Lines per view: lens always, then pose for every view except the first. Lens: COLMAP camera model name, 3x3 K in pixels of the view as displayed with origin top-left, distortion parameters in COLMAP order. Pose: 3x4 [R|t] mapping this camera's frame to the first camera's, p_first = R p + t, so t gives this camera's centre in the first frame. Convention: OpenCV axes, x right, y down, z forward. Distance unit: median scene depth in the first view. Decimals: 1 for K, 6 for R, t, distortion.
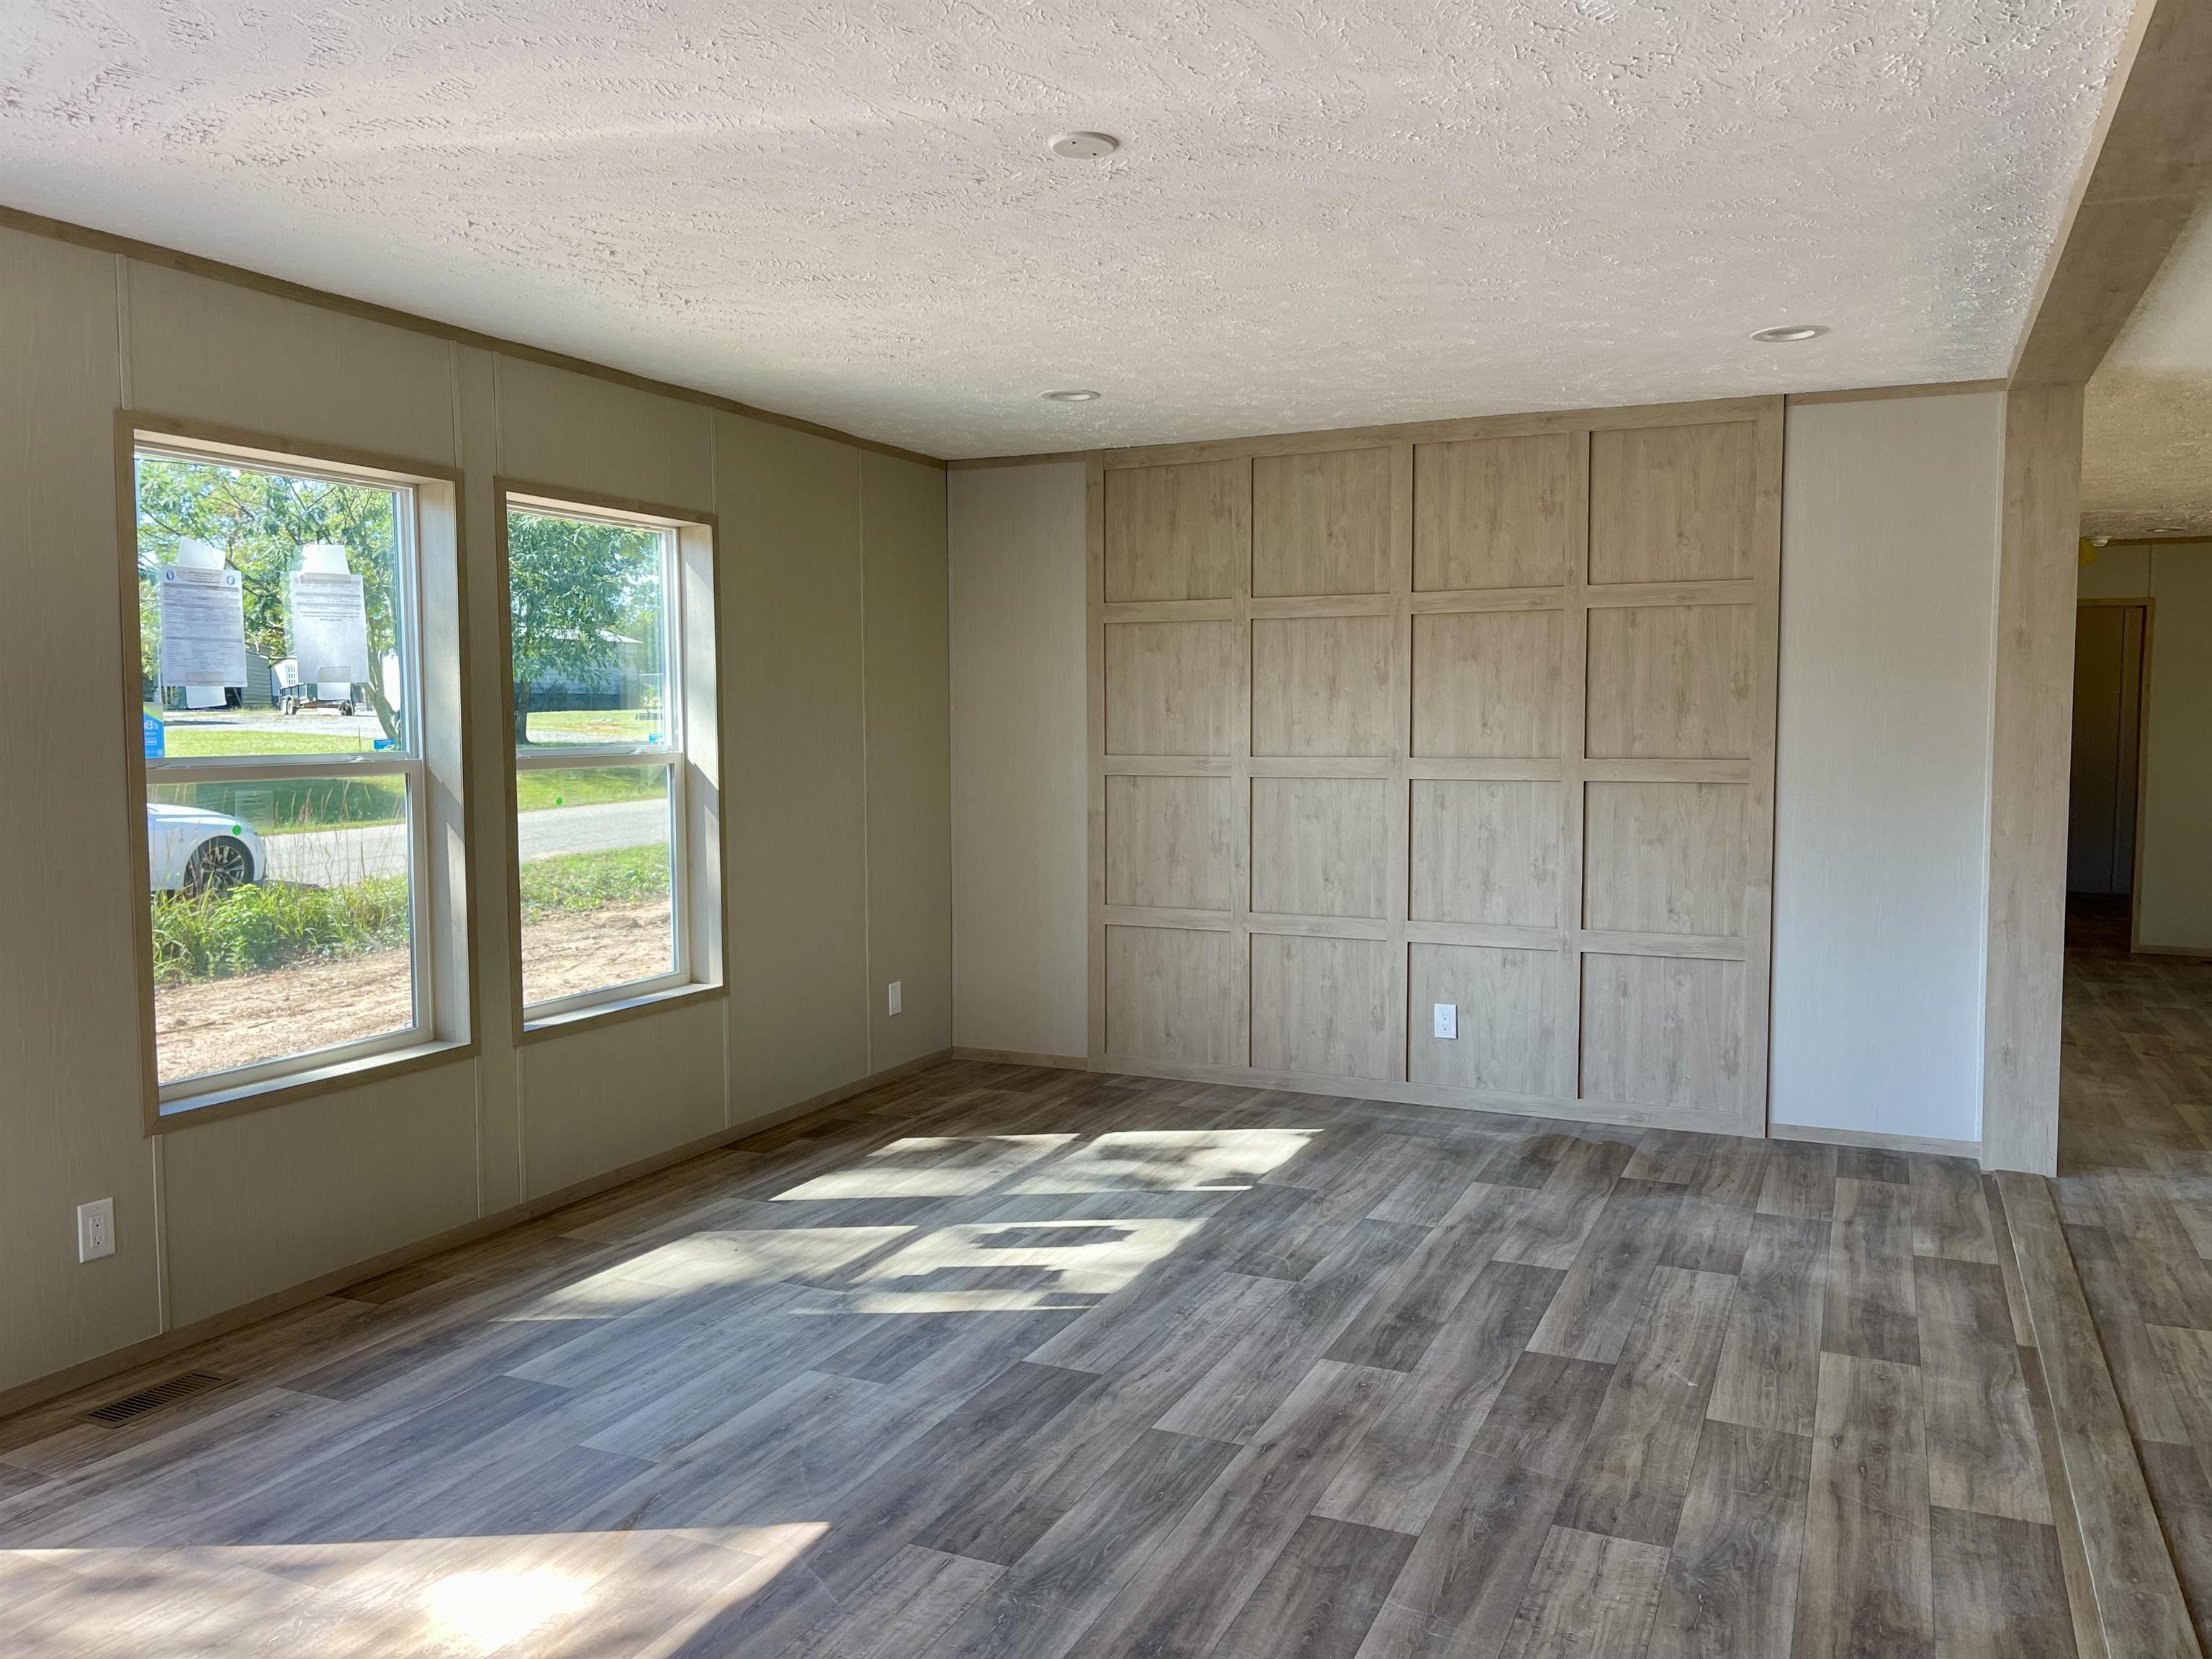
lens RADIAL K [[1685.4, 0, 1123.4], [0, 1685.4, 850.9], [0, 0, 1]] dist [0.083608, -0.119184]
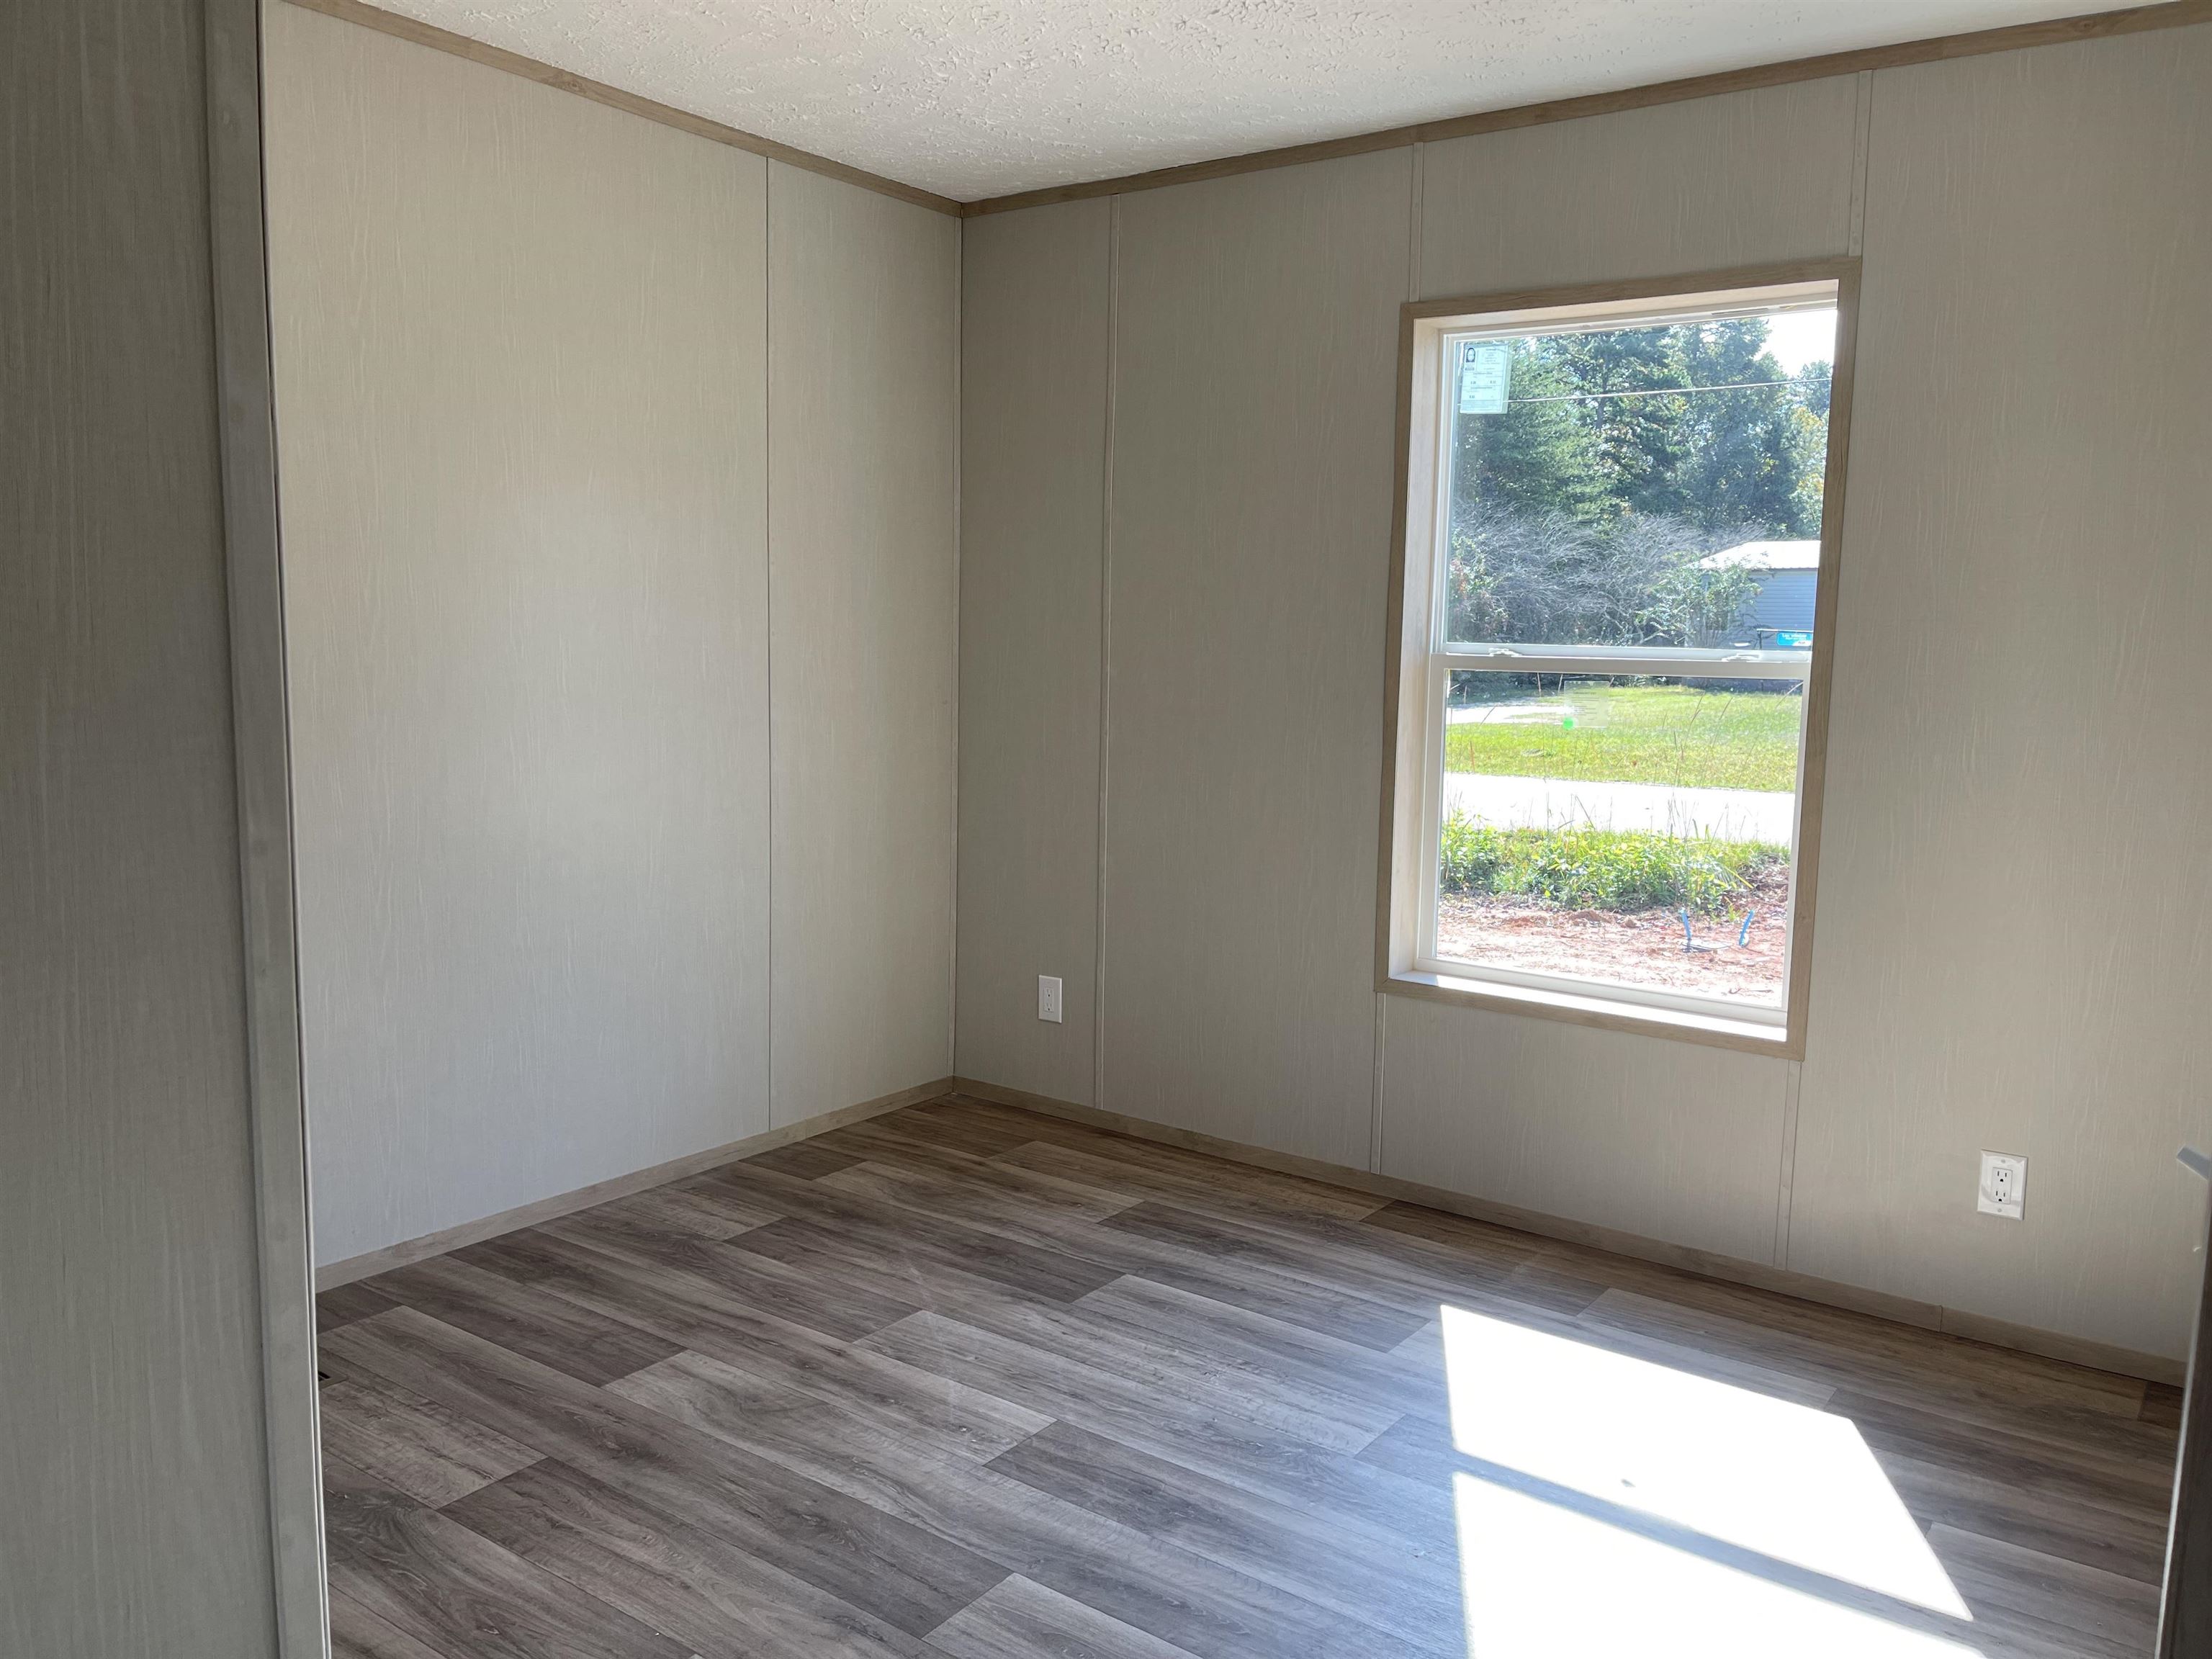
lens RADIAL K [[1685.4, 0, 1123.4], [0, 1685.4, 850.9], [0, 0, 1]] dist [0.083608, -0.119184]
pose [[-0.211388, 0.121505, -0.969820, 0.076411], [-0.097095, 0.984724, 0.144535, -0.009506], [0.972567, 0.124718, -0.196362, 0.165219]]
